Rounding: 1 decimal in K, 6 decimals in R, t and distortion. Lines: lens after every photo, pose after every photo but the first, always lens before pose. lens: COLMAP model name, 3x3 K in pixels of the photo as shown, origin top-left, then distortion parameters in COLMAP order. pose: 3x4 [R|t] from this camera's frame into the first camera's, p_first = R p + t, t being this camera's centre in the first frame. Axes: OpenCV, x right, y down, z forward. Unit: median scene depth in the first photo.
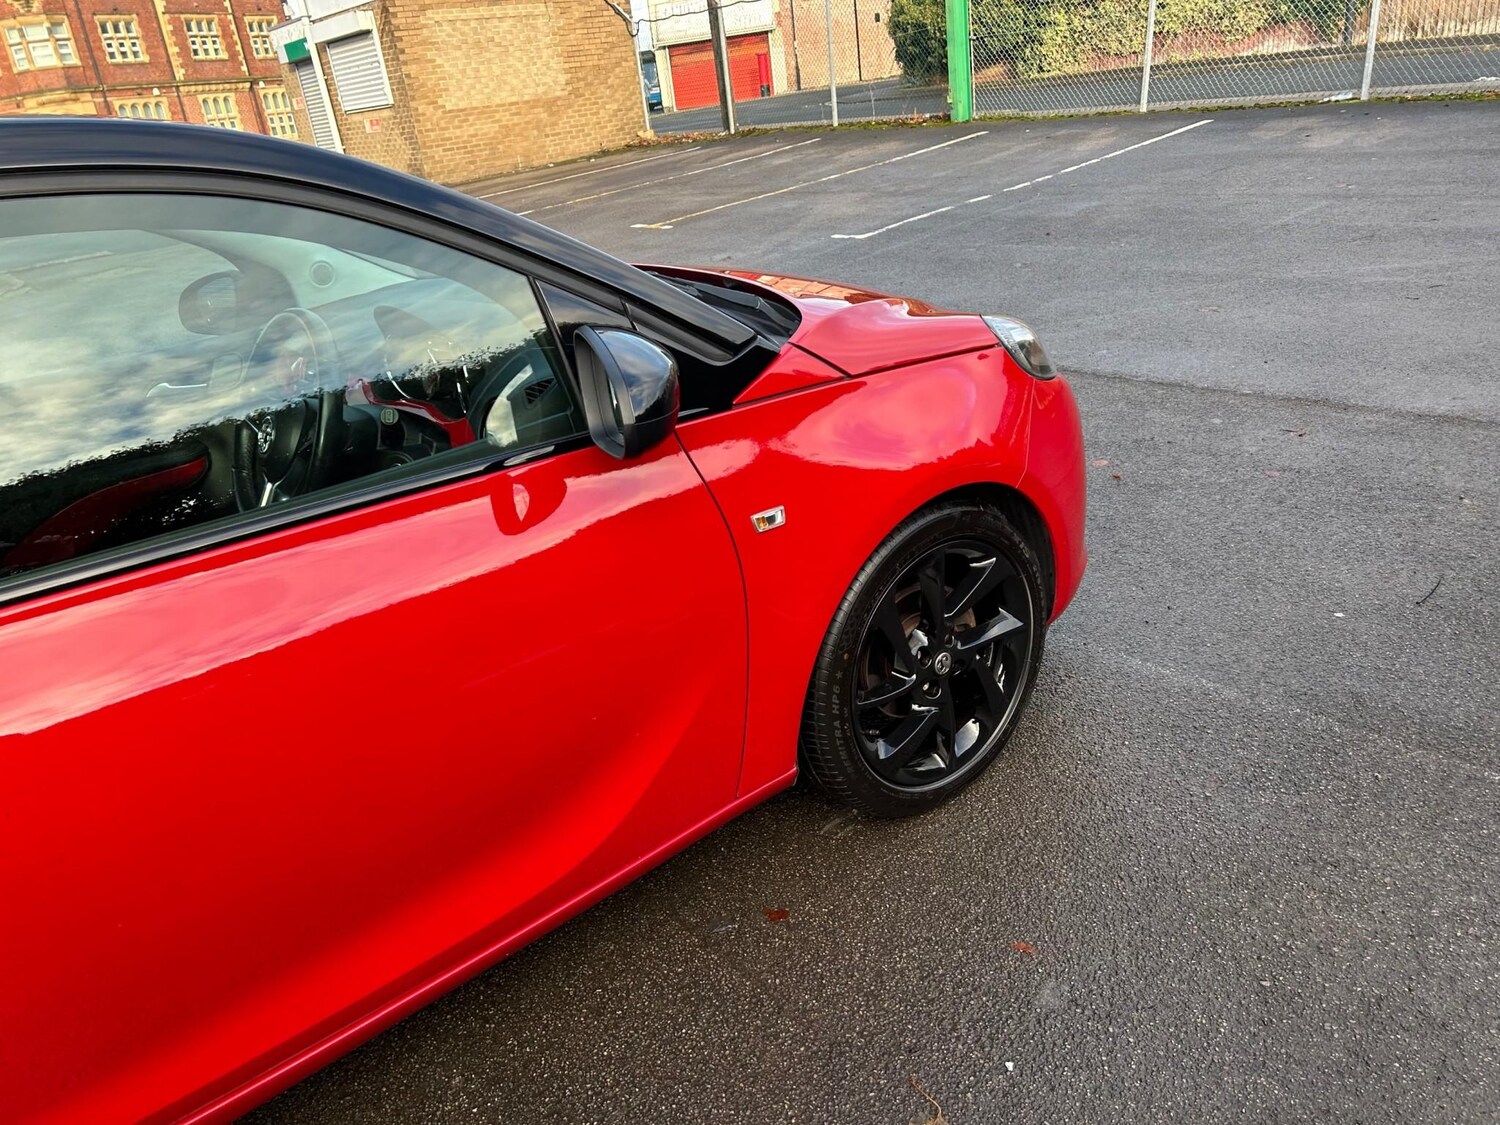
lens RADIAL K [[1122.0, 0, 751.5], [0, 1122.0, 562.8], [0, 0, 1]] dist [0.067565, -0.072195]
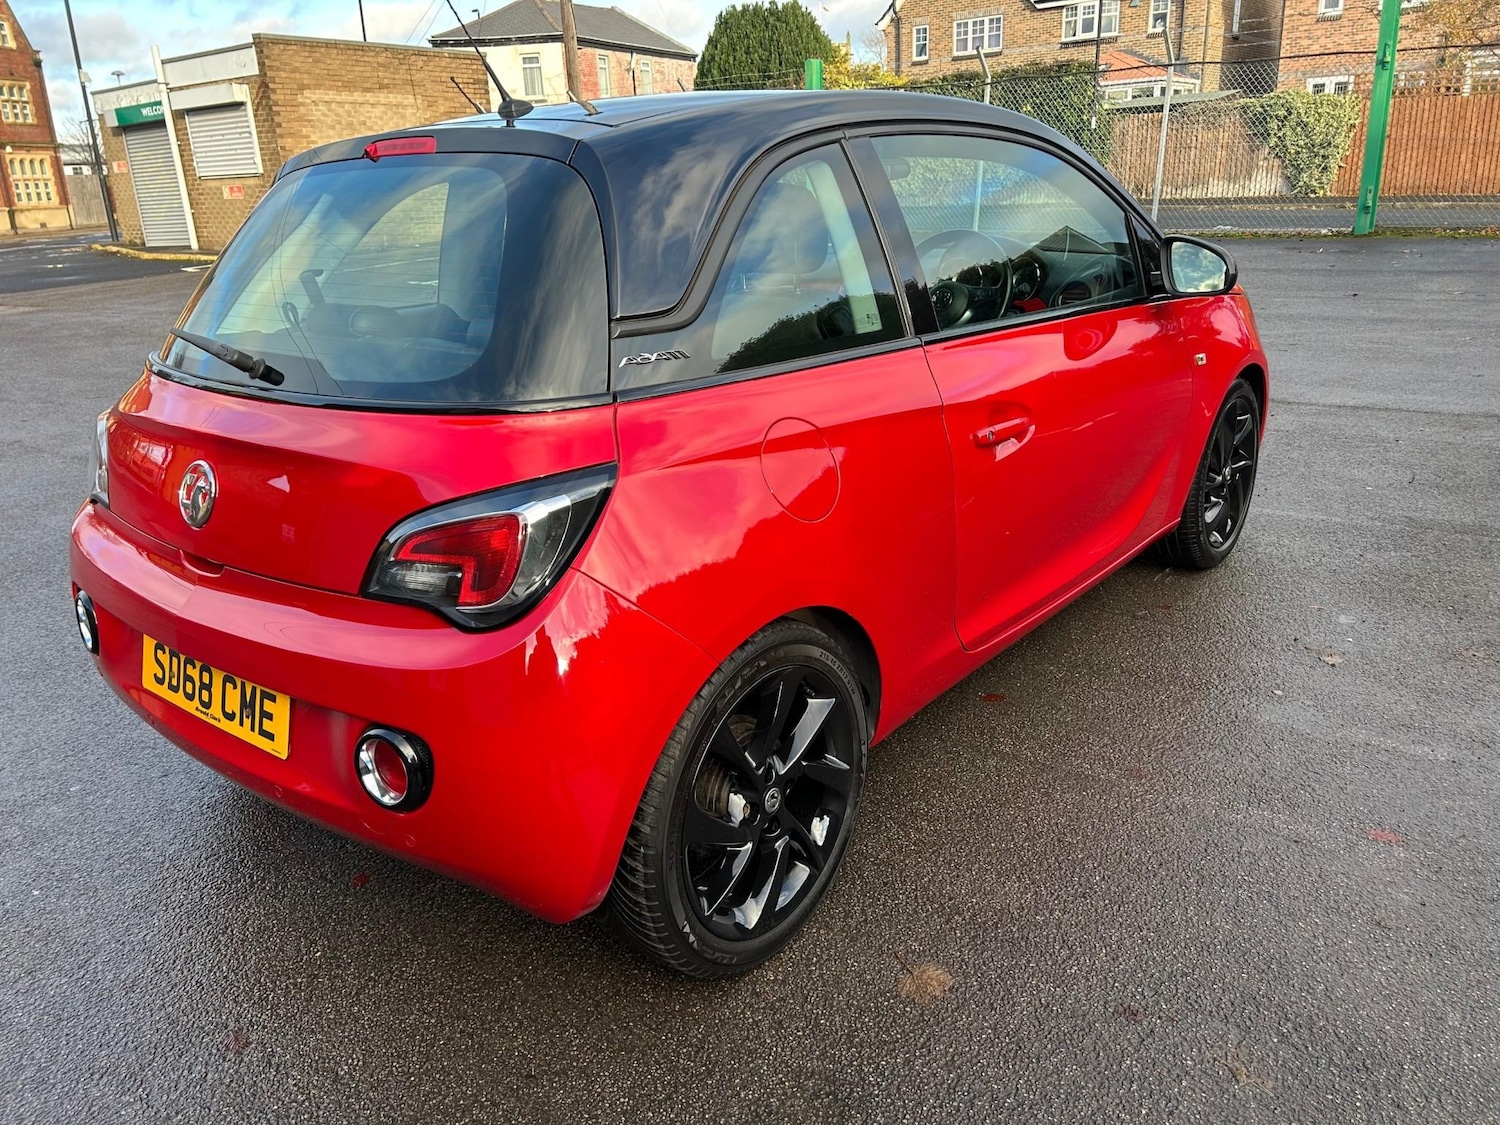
lens RADIAL K [[1122.0, 0, 749.4], [0, 1122.0, 557.4], [0, 0, 1]] dist [0.067565, -0.072195]
pose [[0.975191, 0.012185, 0.221031, -0.475024], [0.009685, 0.995179, -0.097594, 0.195969], [-0.221154, 0.097313, 0.970372, -0.255441]]
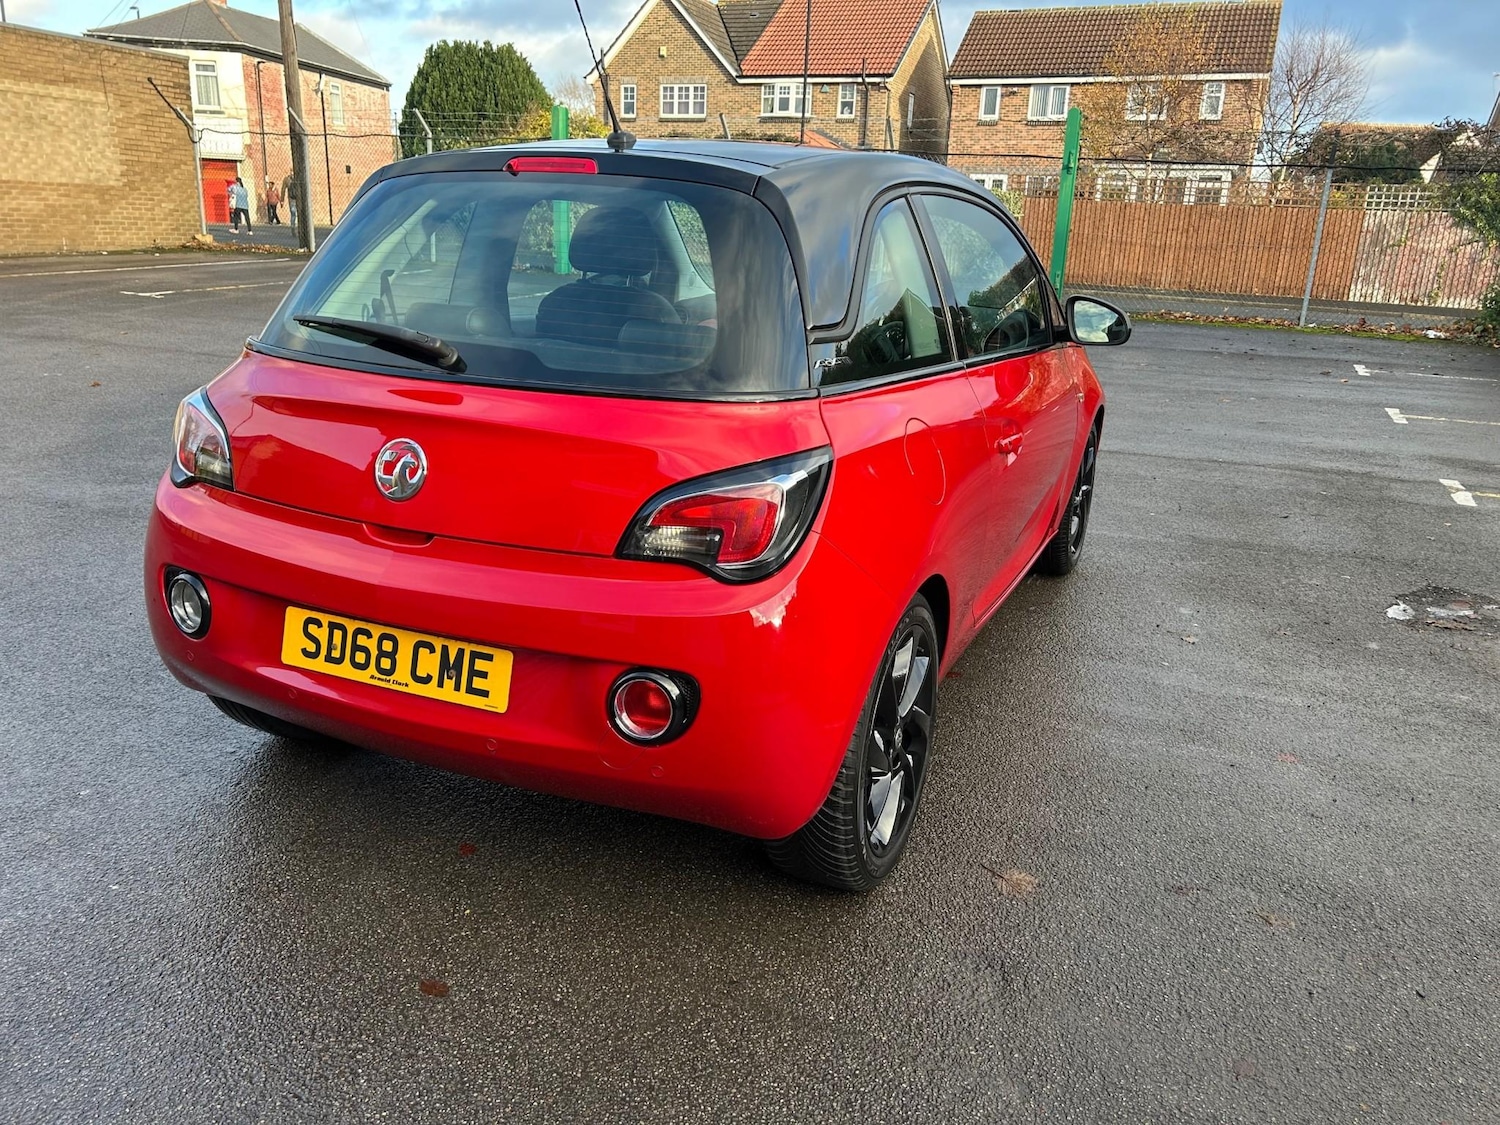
lens RADIAL K [[1122.0, 0, 757.1], [0, 1122.0, 562.9], [0, 0, 1]] dist [0.067565, -0.072195]
pose [[0.875378, 0.022121, 0.482933, -0.698692], [0.044659, 0.990981, -0.126342, 0.232877], [-0.481372, 0.132164, 0.866495, -0.253057]]
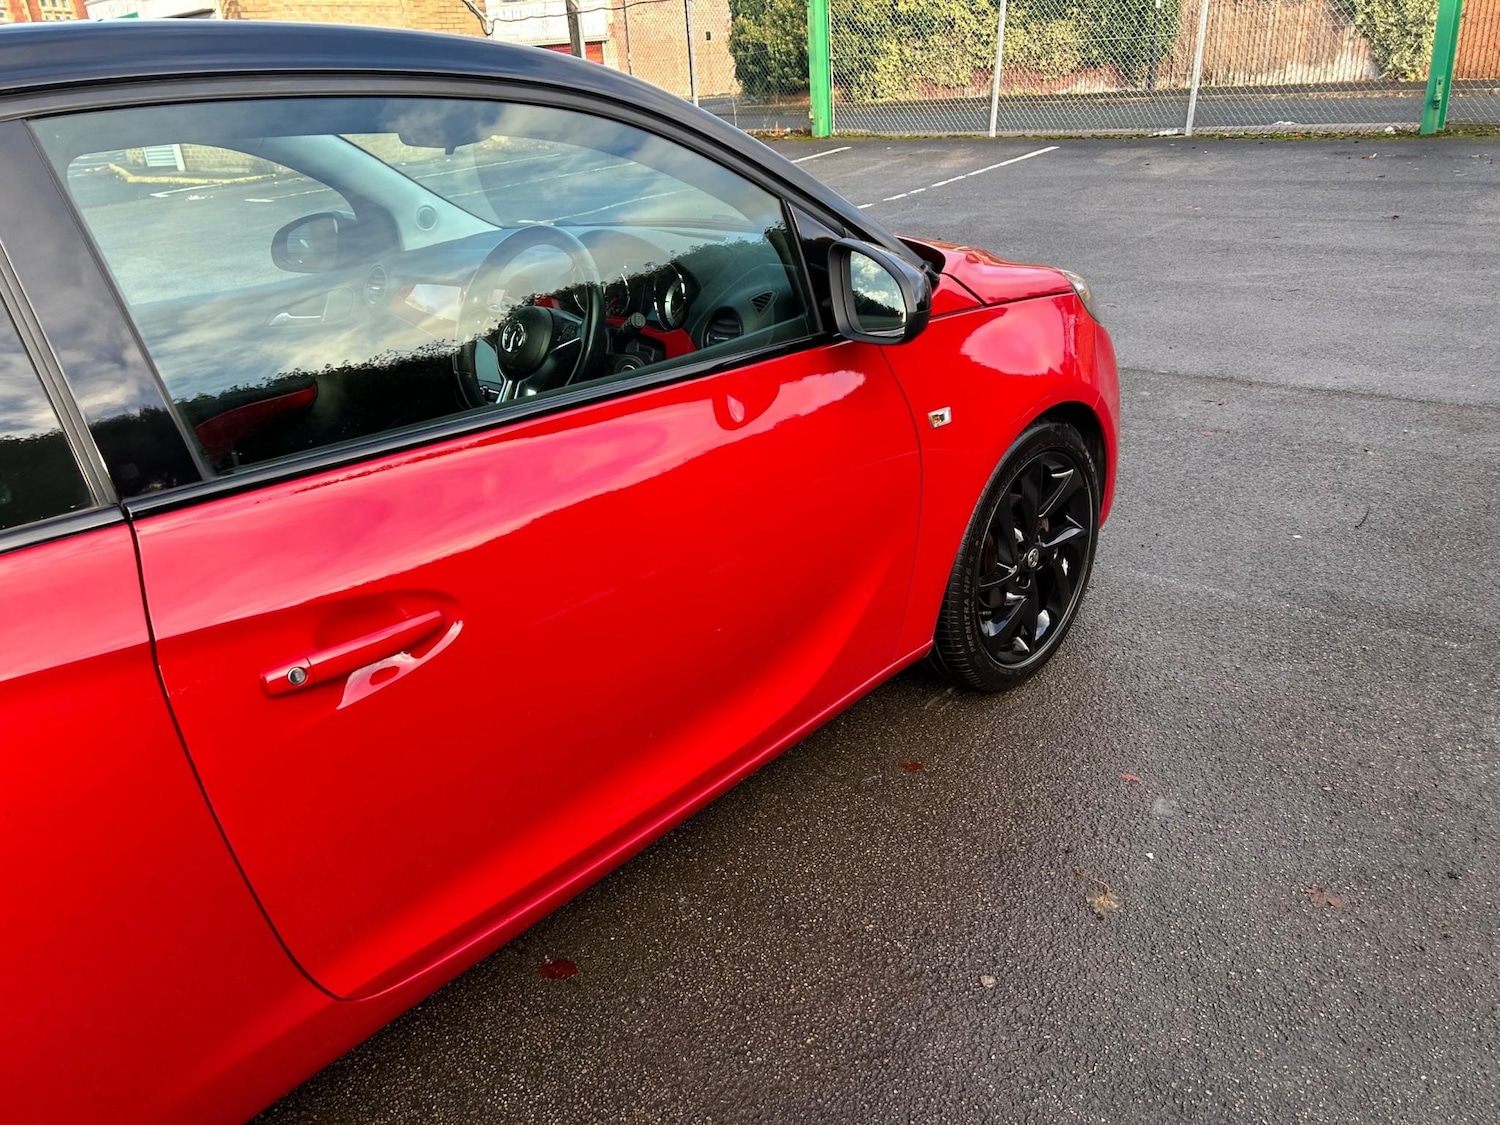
lens RADIAL K [[1122.0, 0, 748.6], [0, 1122.0, 556.5], [0, 0, 1]] dist [0.067565, -0.072195]
pose [[0.987997, -0.003242, 0.154439, -0.160307], [0.005810, 0.999852, -0.016179, 0.054819], [-0.154364, 0.016882, 0.987870, -0.064268]]
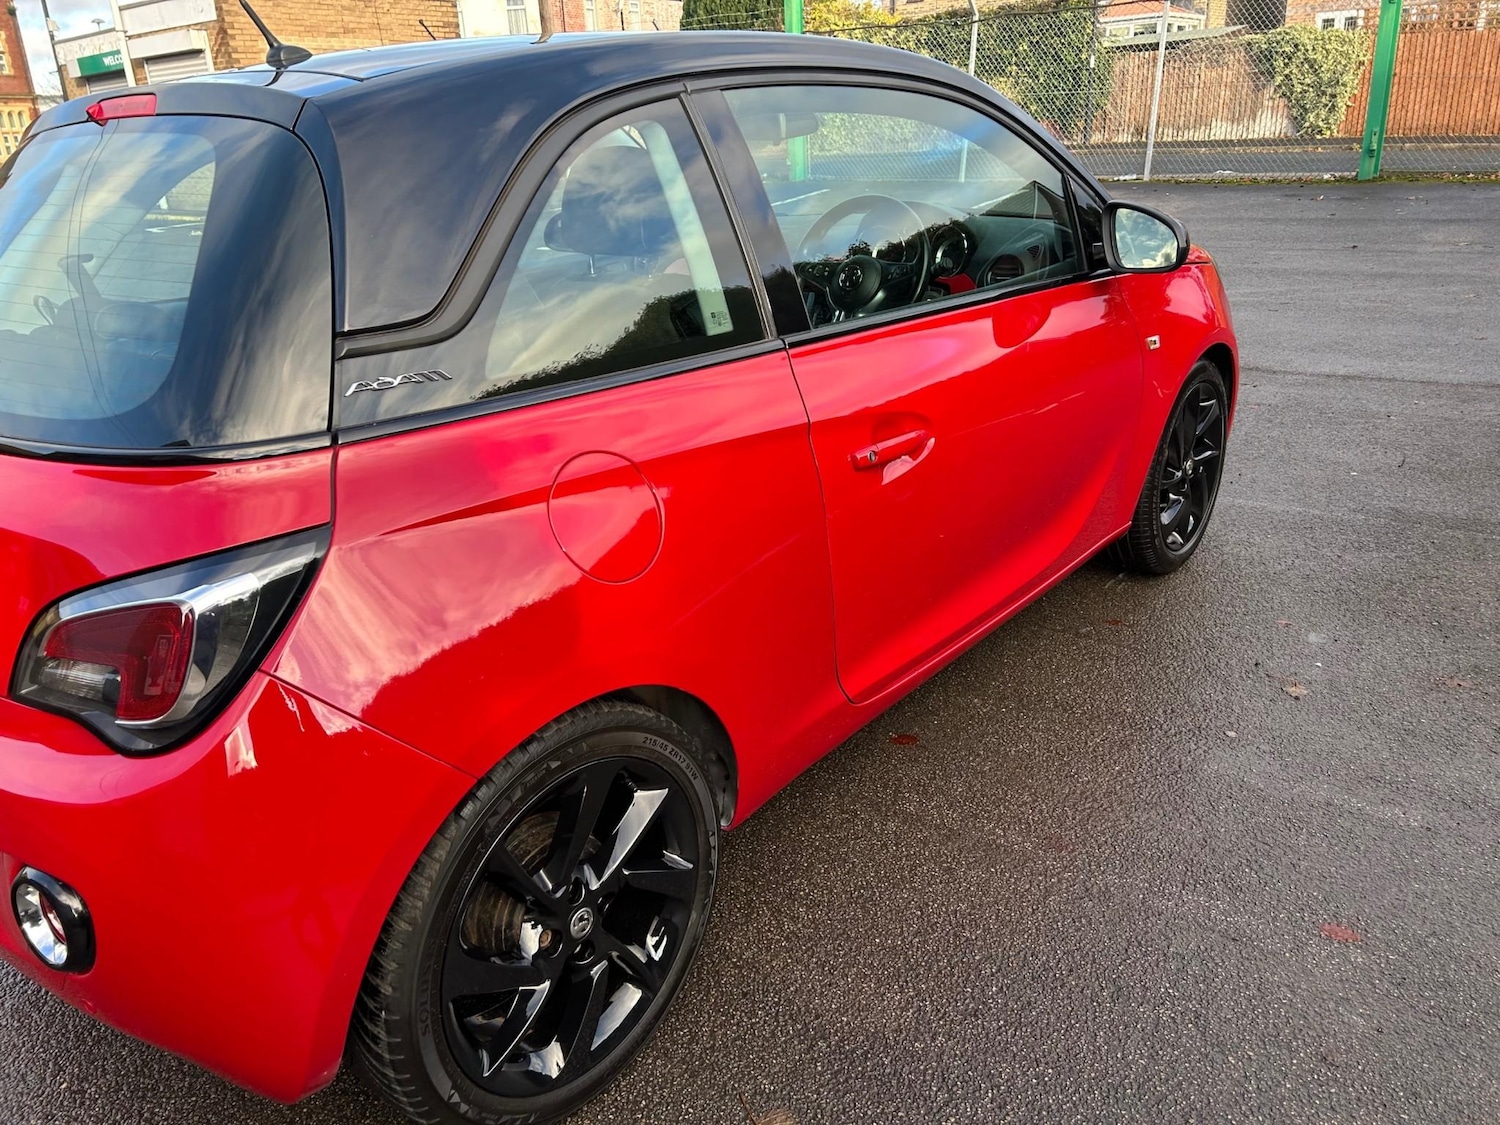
lens RADIAL K [[1122.0, 0, 741.8], [0, 1122.0, 564.6], [0, 0, 1]] dist [0.067565, -0.072195]
pose [[0.976943, -0.005172, 0.213438, -0.386678], [0.016063, 0.998654, -0.049325, 0.148783], [-0.212896, 0.051616, 0.975711, -0.182483]]
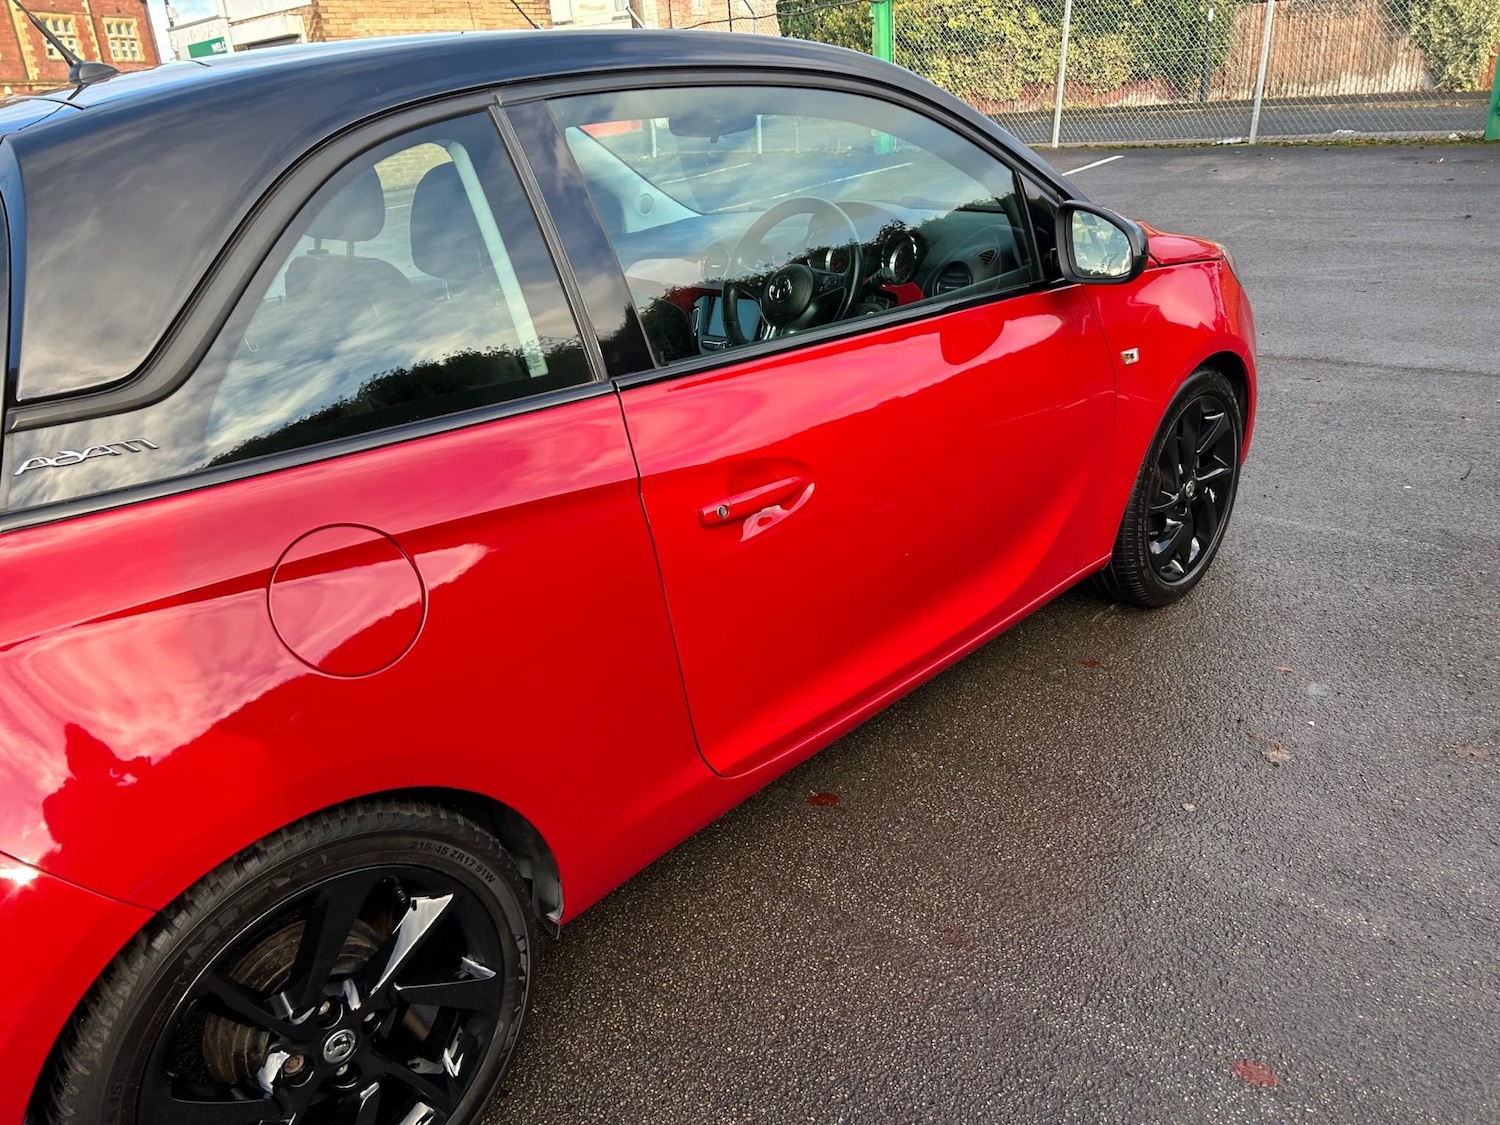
lens RADIAL K [[1122.0, 0, 741.1], [0, 1122.0, 564.2], [0, 0, 1]] dist [0.067565, -0.072195]
pose [[0.992898, 0.002197, 0.118950, -0.276165], [0.000795, 0.999685, -0.025098, 0.111506], [-0.118968, 0.025014, 0.992583, -0.151967]]
